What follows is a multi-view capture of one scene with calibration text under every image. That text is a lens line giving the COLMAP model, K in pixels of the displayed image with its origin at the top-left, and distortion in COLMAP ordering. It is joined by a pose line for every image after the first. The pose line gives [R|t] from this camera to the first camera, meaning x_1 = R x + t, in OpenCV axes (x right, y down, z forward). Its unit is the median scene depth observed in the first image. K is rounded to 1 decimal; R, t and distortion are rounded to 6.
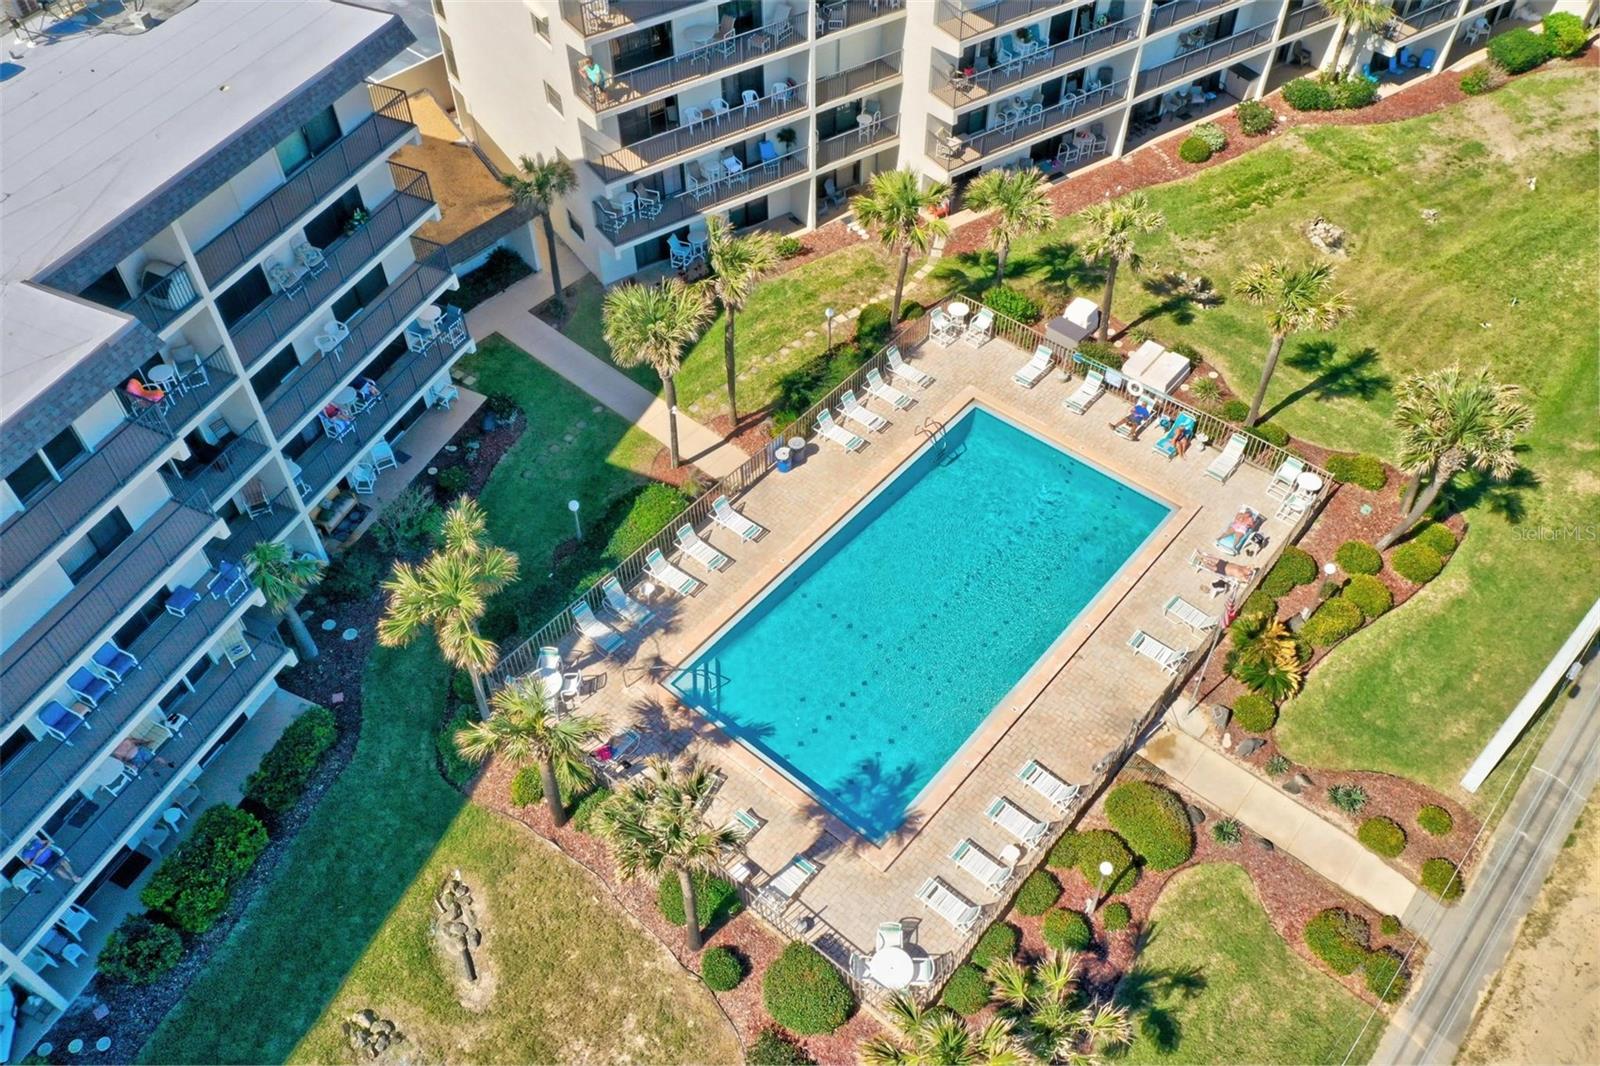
lens RADIAL K [[1272.1, 0, 795.3], [0, 1272.1, 529.7], [0, 0, 1]] dist [-0.008745, -0.008708]
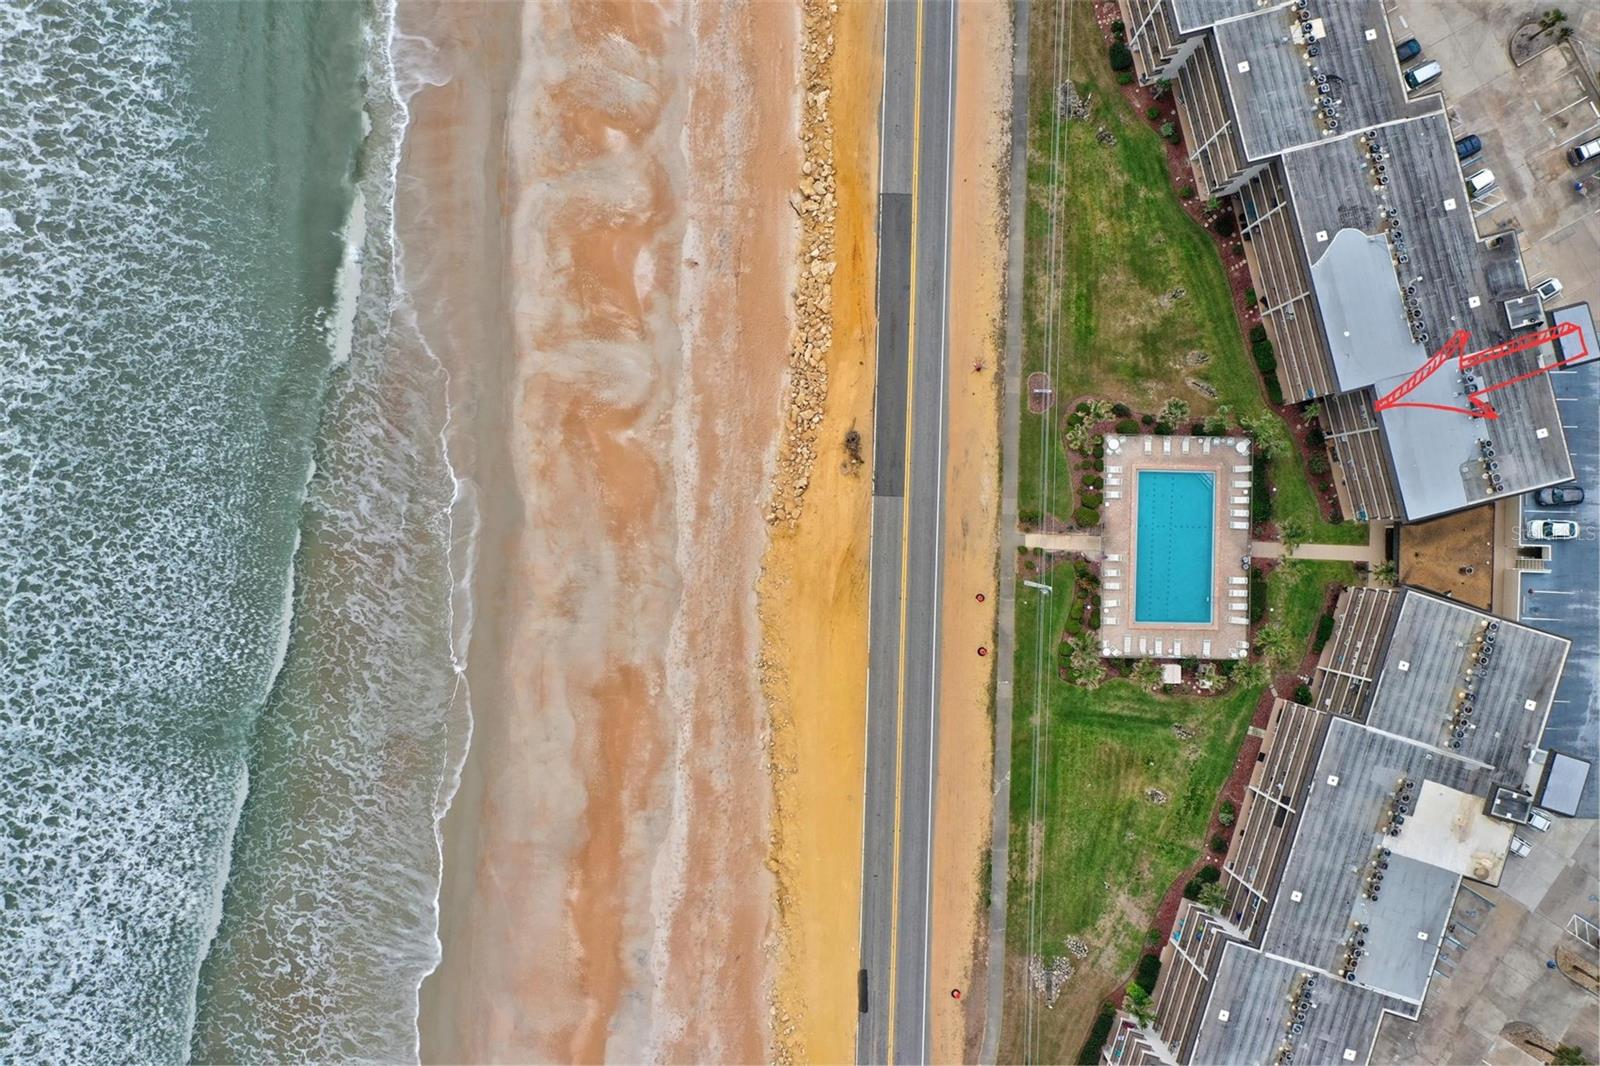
lens RADIAL K [[1264.6, 0, 790.6], [0, 1264.6, 527.9], [0, 0, 1]] dist [-0.004176, -0.004866]
pose [[-0.773913, 0.633191, 0.011290, 0.814453], [-0.465091, -0.580373, 0.668475, -1.661617], [0.429825, 0.512090, 0.743649, -1.916214]]
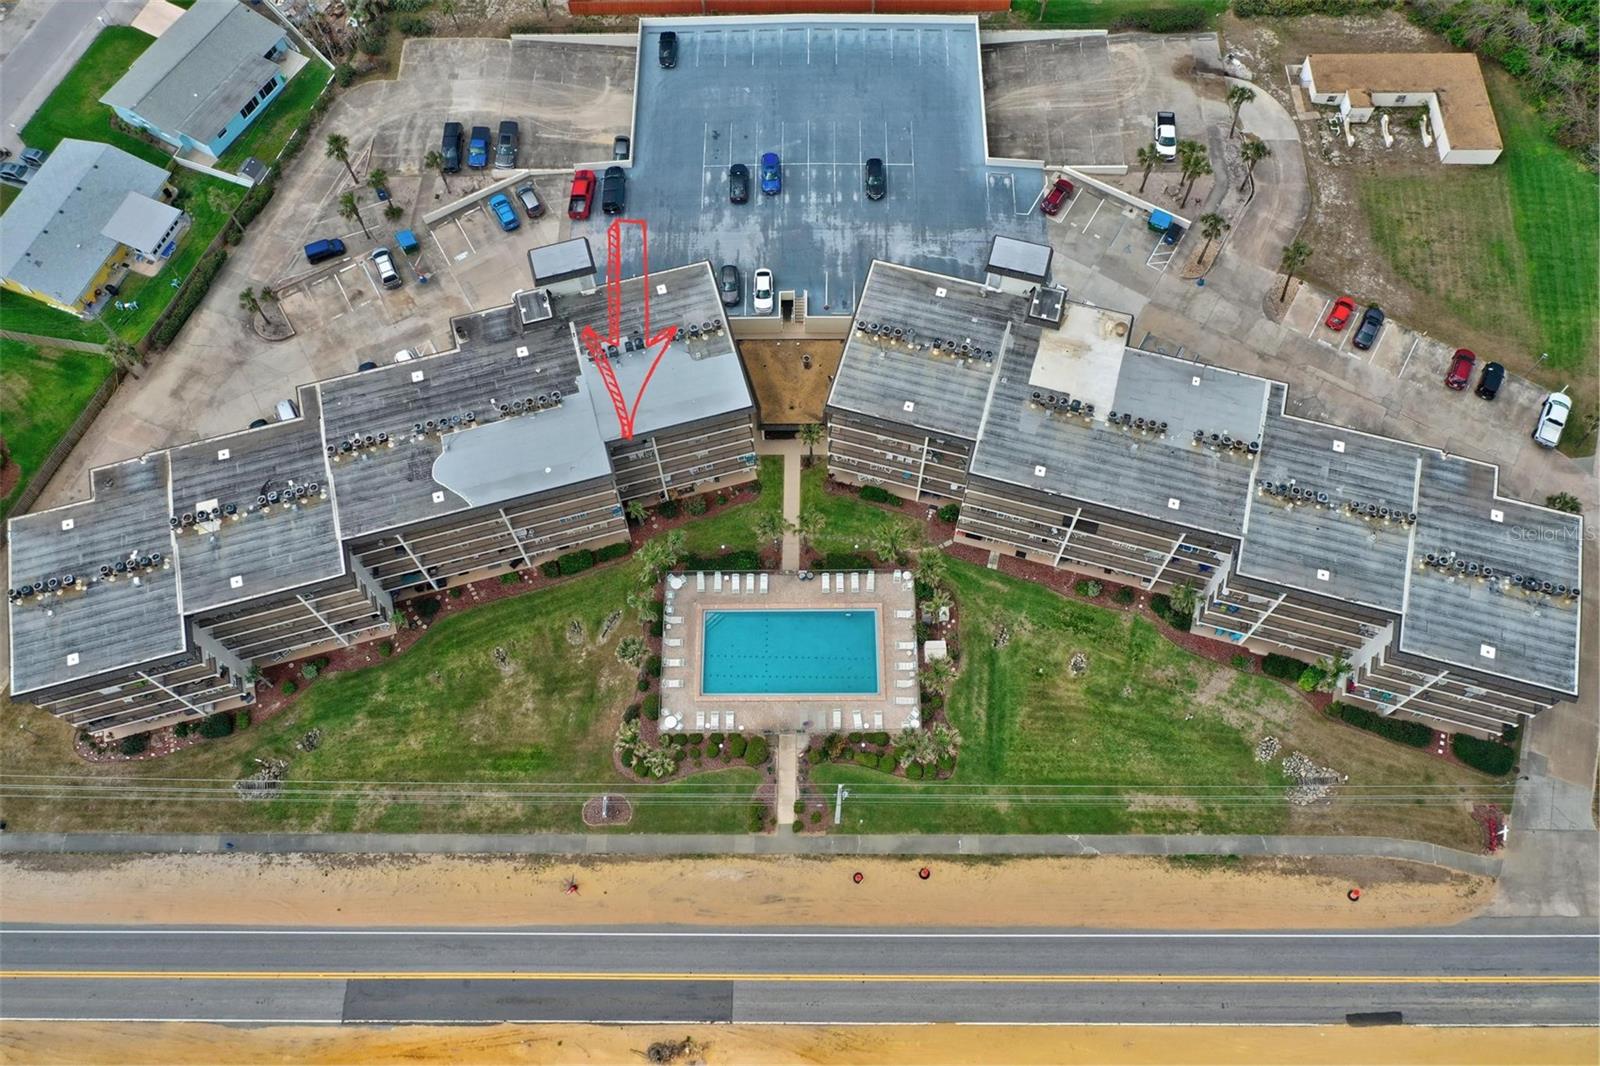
lens RADIAL K [[1263.3, 0, 796.7], [0, 1263.3, 530.4], [0, 0, 1]] dist [-0.005797, 0.000470]
pose [[0.651495, 0.689221, -0.317062, 0.839212], [-0.563772, 0.719491, 0.405579, -1.325370], [0.507657, -0.085482, 0.857308, -1.441000]]
